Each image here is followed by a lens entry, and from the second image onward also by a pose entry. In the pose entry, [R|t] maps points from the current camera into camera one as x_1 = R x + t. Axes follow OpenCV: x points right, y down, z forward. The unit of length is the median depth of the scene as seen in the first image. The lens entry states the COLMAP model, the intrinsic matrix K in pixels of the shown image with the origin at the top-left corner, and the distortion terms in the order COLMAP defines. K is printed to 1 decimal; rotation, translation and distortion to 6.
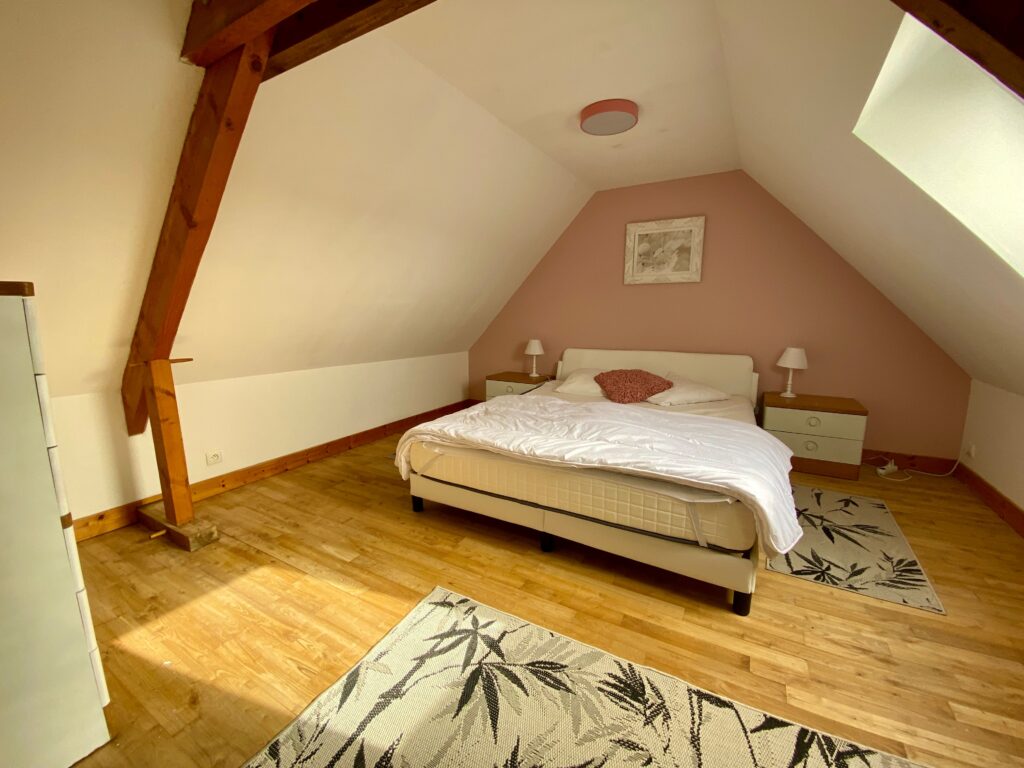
lens RADIAL K [[410.4, 0, 510.0], [0, 410.4, 378.9], [0, 0, 1]] dist [0.029765, -0.024865]
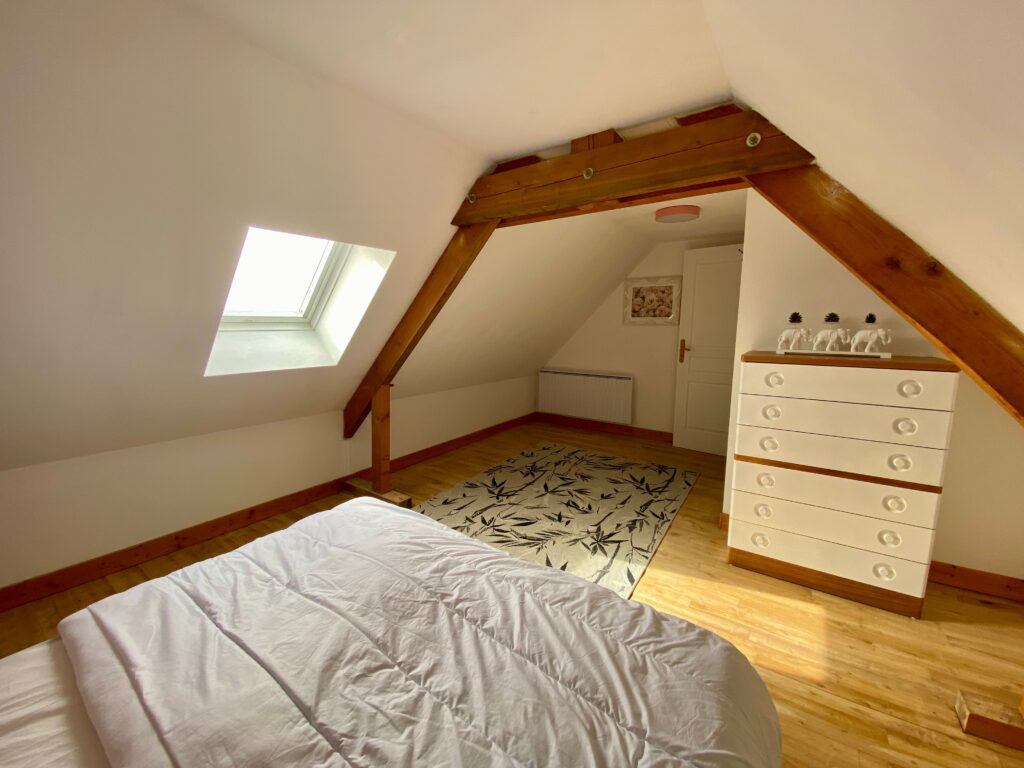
lens RADIAL K [[410.4, 0, 510.0], [0, 410.4, 378.9], [0, 0, 1]] dist [0.029765, -0.024865]
pose [[-0.995498, -0.007449, 0.094491, -0.024486], [0.020766, 0.955547, 0.294107, -0.452438], [-0.092482, 0.294745, -0.951090, 1.849761]]
